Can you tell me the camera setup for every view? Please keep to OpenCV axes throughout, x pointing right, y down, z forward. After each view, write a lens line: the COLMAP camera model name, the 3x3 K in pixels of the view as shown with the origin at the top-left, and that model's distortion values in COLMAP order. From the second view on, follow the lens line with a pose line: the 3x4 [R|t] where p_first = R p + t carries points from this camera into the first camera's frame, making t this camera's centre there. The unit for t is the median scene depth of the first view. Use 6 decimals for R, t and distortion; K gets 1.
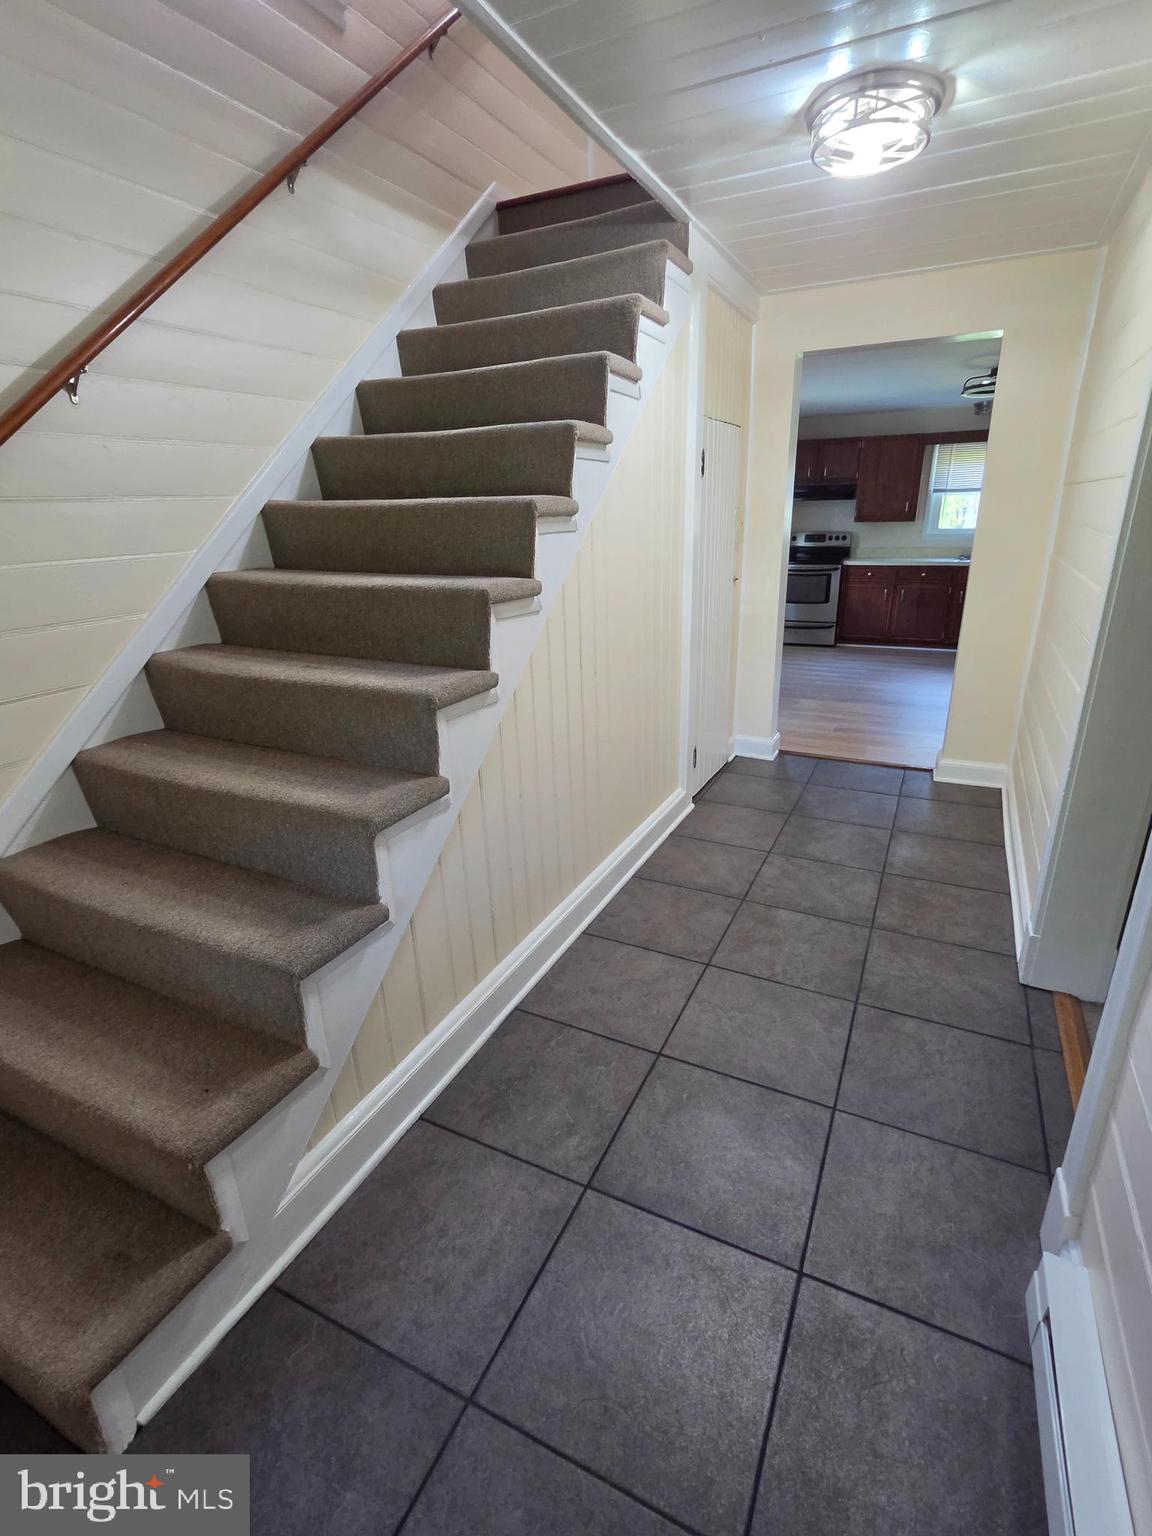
lens RADIAL K [[732.9, 0, 576.0], [0, 732.9, 768.0], [0, 0, 1]] dist [0.001387, 0.000175]
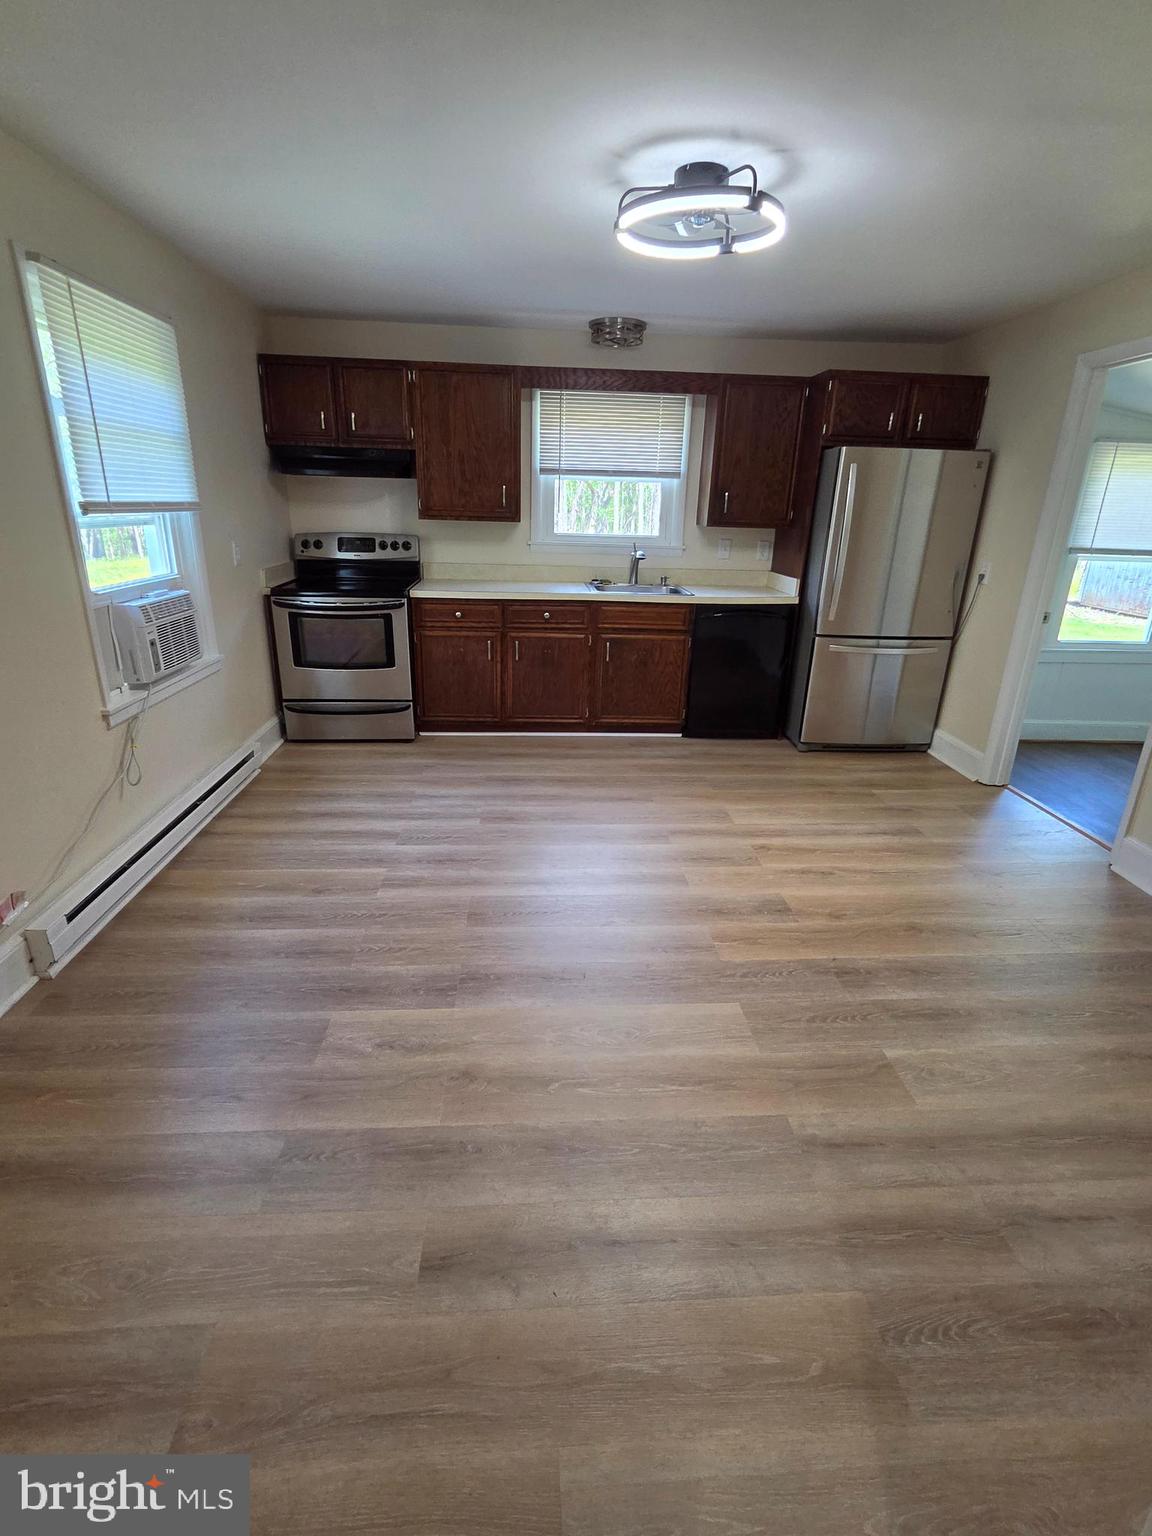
lens RADIAL K [[732.9, 0, 576.0], [0, 732.9, 768.0], [0, 0, 1]] dist [0.001387, 0.000175]
pose [[0.864393, -0.138514, 0.483363, 0.189621], [0.124852, 0.990328, 0.060520, -0.169087], [-0.487070, 0.008035, 0.873326, 0.463262]]
